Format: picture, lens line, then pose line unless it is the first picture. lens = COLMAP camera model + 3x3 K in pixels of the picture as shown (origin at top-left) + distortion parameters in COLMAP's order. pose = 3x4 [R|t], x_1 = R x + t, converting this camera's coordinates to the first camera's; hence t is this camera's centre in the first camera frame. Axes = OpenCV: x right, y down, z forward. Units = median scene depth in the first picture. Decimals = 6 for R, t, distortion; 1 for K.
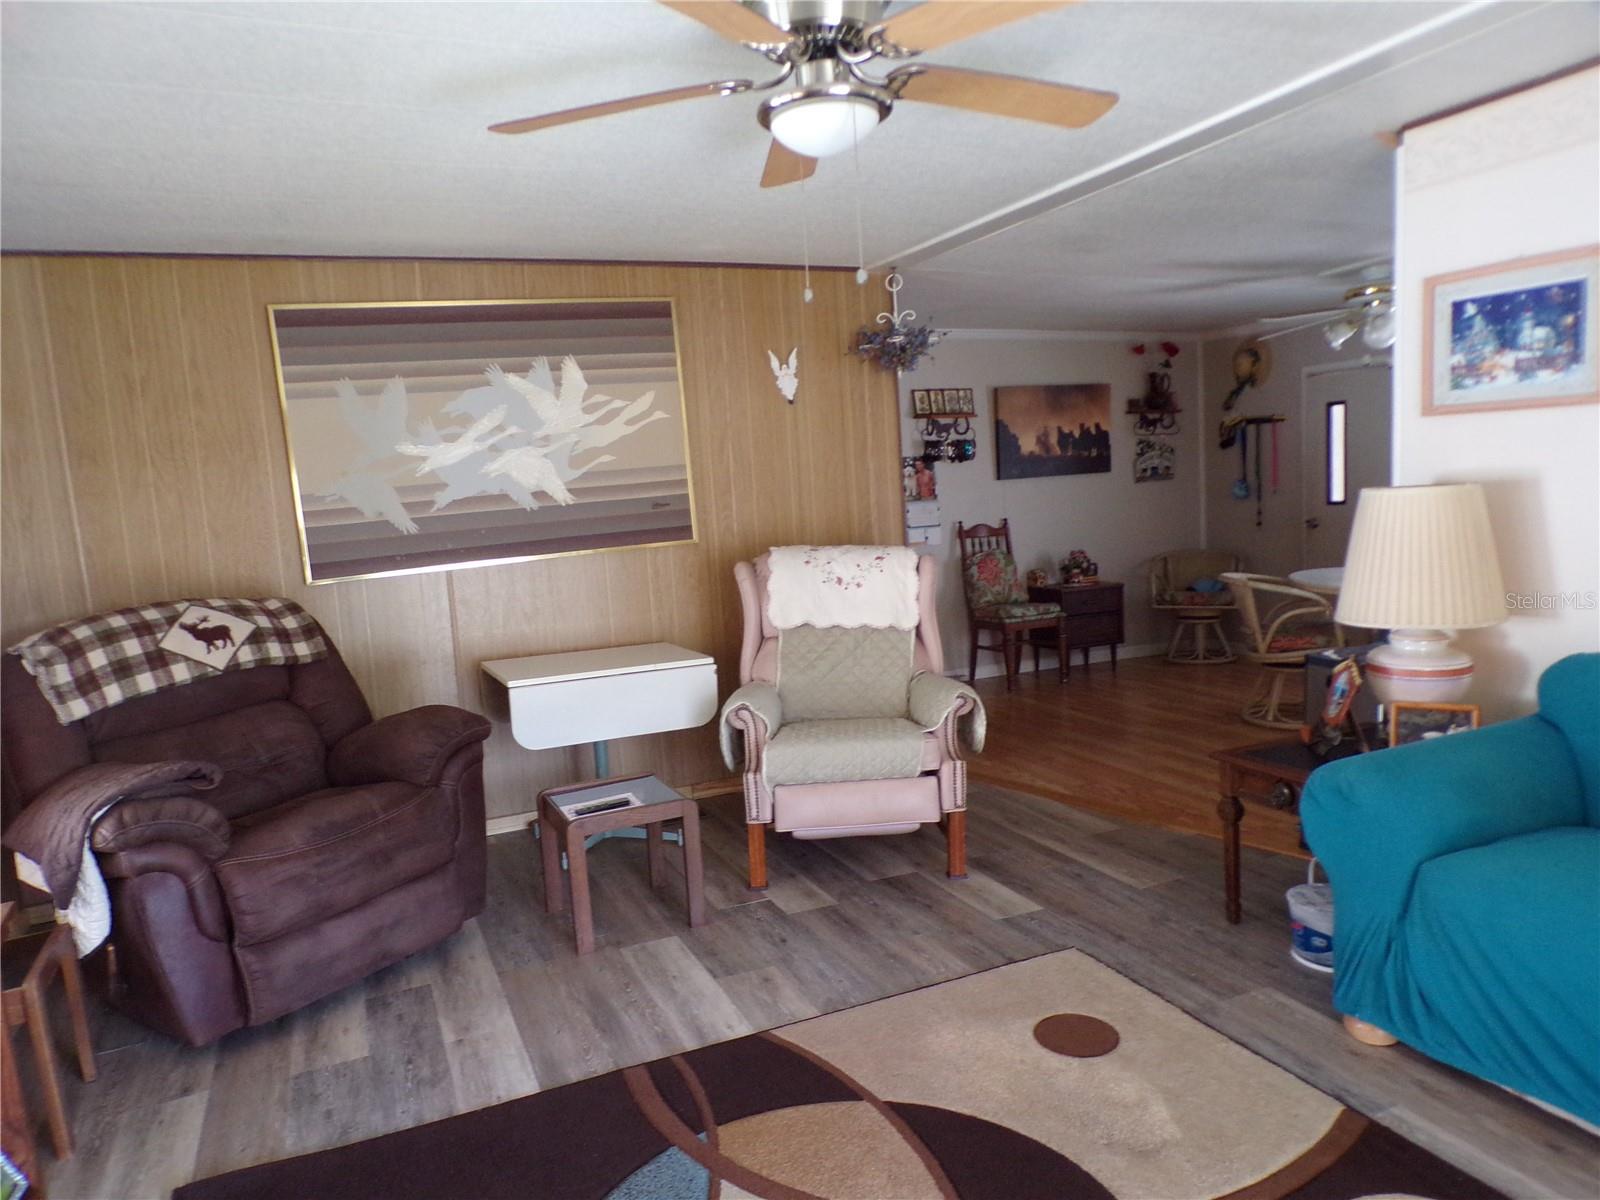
lens RADIAL K [[1084.3, 0, 790.4], [0, 1084.3, 607.2], [0, 0, 1]] dist [-0.031209, 0.033884]
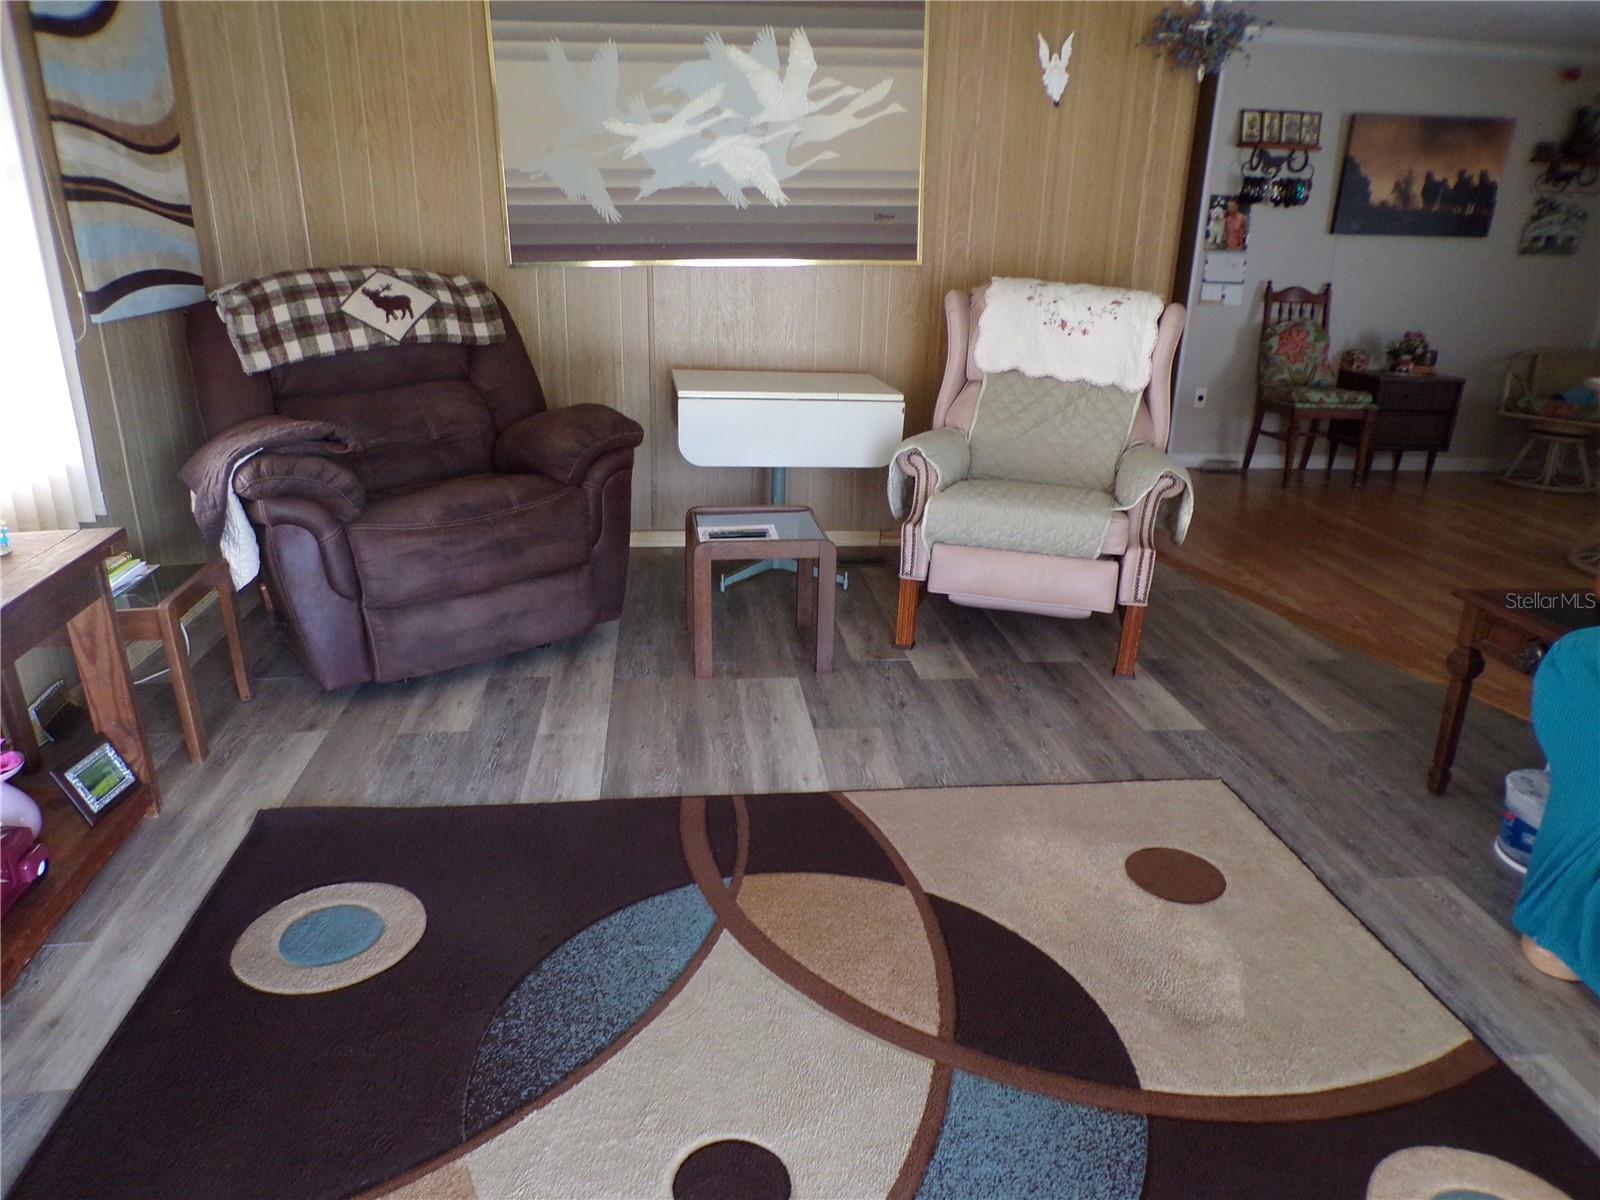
lens RADIAL K [[1084.3, 0, 790.4], [0, 1084.3, 607.2], [0, 0, 1]] dist [-0.031209, 0.033884]
pose [[0.952835, 0.176896, -0.246604, 0.102357], [-0.115538, 0.962810, 0.244230, 0.008576], [0.280636, -0.204218, 0.937837, 0.098815]]
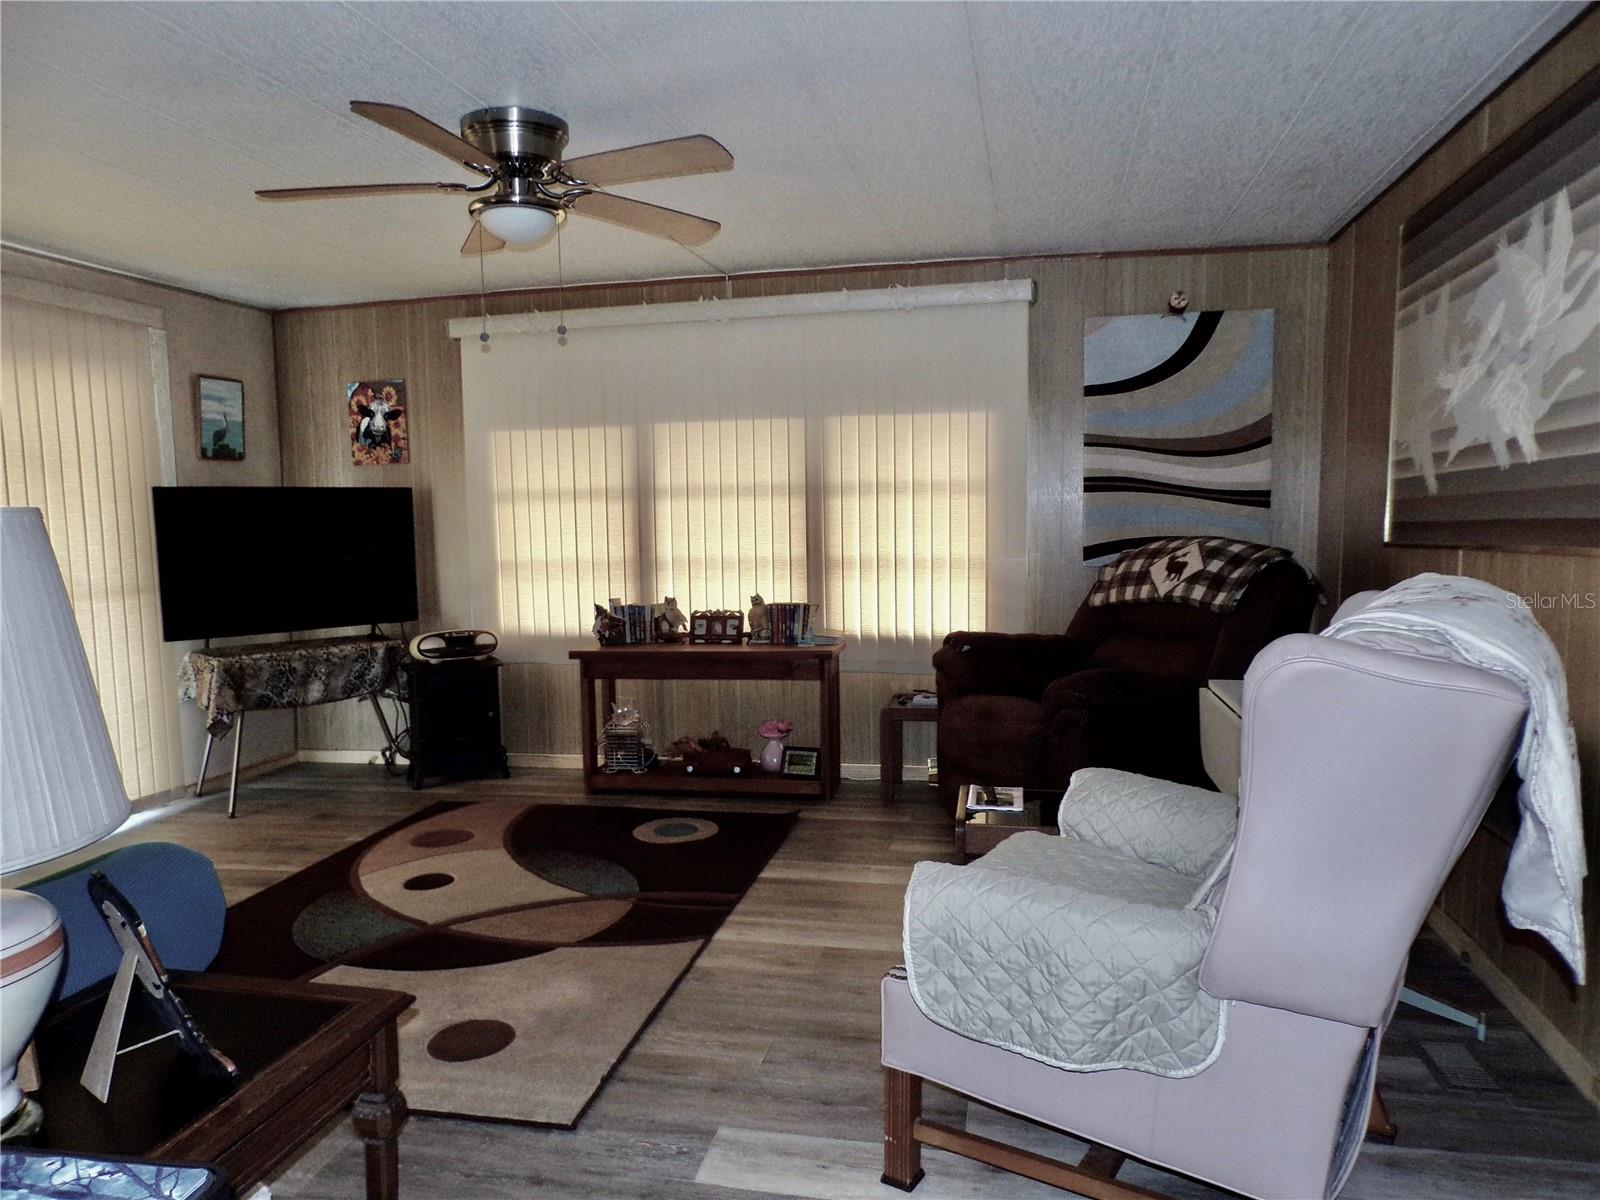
lens RADIAL K [[1084.3, 0, 790.4], [0, 1084.3, 607.2], [0, 0, 1]] dist [-0.031209, 0.033884]
pose [[-0.582419, 0.148515, -0.799207, 0.578821], [-0.043699, 0.976027, 0.213219, -0.148213], [0.811713, 0.159107, -0.561966, 1.212262]]
